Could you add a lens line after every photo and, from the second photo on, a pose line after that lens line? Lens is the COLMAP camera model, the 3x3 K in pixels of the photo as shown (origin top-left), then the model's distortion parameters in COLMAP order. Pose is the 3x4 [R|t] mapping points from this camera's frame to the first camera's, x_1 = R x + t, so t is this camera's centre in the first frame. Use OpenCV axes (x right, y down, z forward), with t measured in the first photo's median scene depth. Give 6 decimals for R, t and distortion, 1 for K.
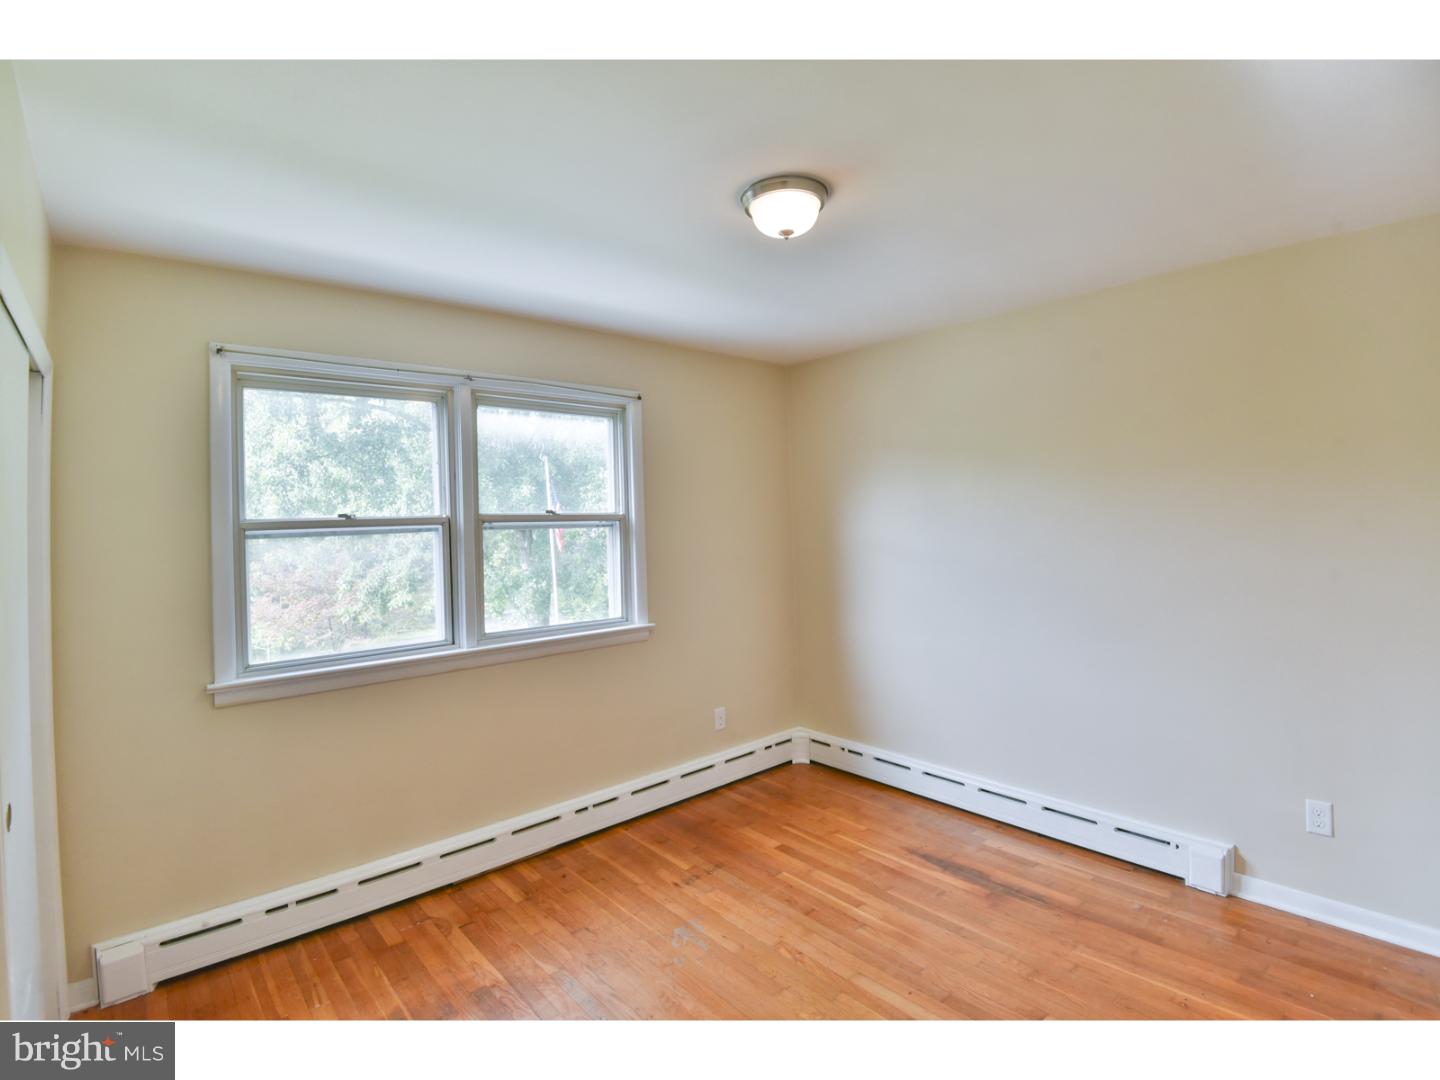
lens RADIAL K [[680.1, 0, 710.6], [0, 680.1, 526.8], [0, 0, 1]] dist [0.000080, -0.020024]
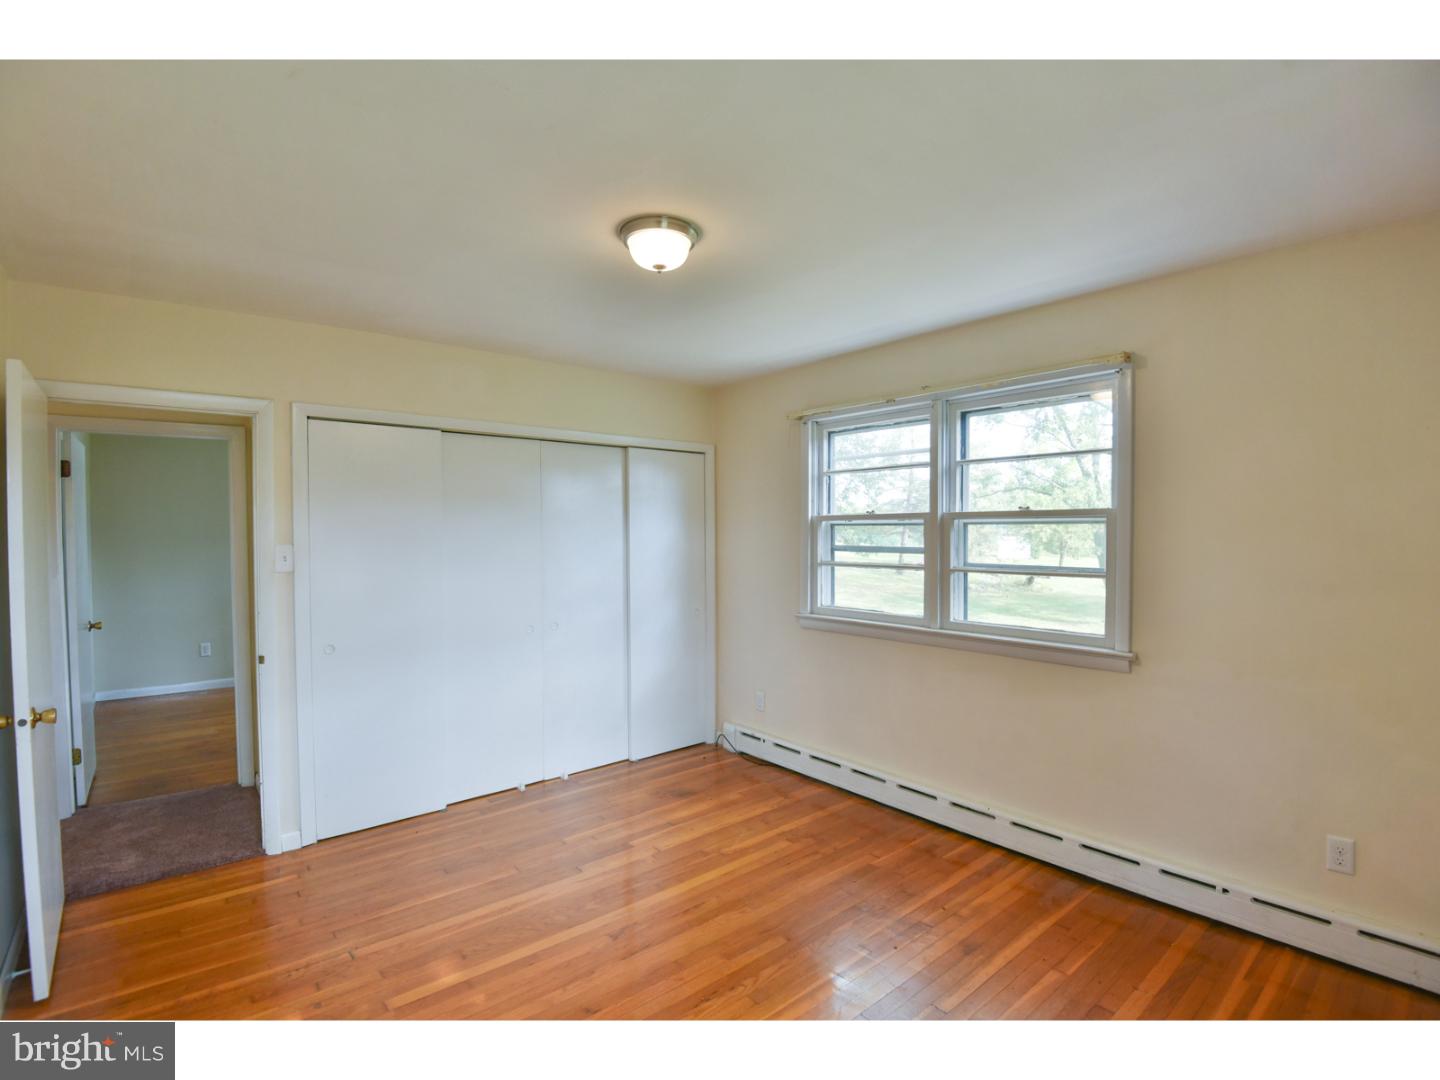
lens RADIAL K [[678.1, 0, 725.2], [0, 678.1, 540.6], [0, 0, 1]] dist [-0.001250, -0.027289]
pose [[-0.012128, 0.047770, -0.998785, 0.767421], [0.016063, 0.998739, 0.047573, -0.030649], [0.999797, -0.015466, -0.012880, 0.636851]]
